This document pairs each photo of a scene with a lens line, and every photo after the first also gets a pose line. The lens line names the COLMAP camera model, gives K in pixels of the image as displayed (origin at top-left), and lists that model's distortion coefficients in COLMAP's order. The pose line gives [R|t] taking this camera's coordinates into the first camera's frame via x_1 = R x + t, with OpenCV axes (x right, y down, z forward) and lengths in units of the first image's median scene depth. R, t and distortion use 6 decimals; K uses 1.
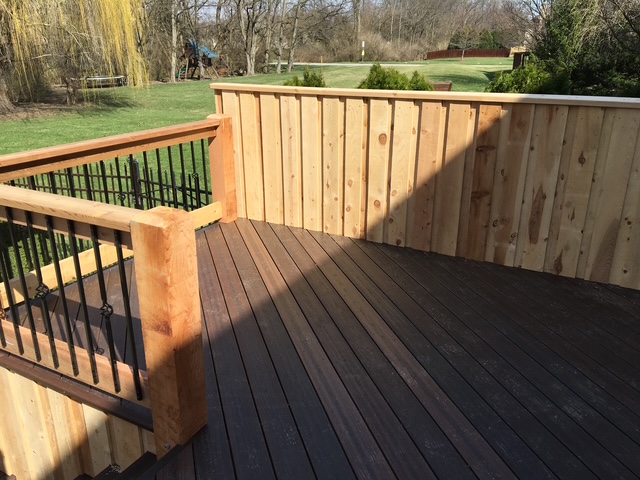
lens RADIAL K [[535.7, 0, 323.0], [0, 535.7, 238.7], [0, 0, 1]] dist [0.085544, -0.122625]
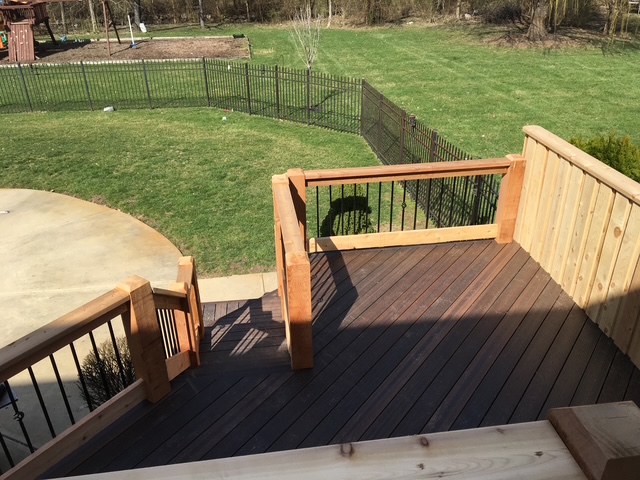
lens RADIAL K [[535.7, 0, 323.0], [0, 535.7, 238.7], [0, 0, 1]] dist [0.085544, -0.122625]
pose [[0.602607, 0.373736, -0.705114, 0.480827], [-0.265859, 0.927104, 0.264190, -0.284260], [0.752452, 0.028259, 0.658041, -0.078831]]
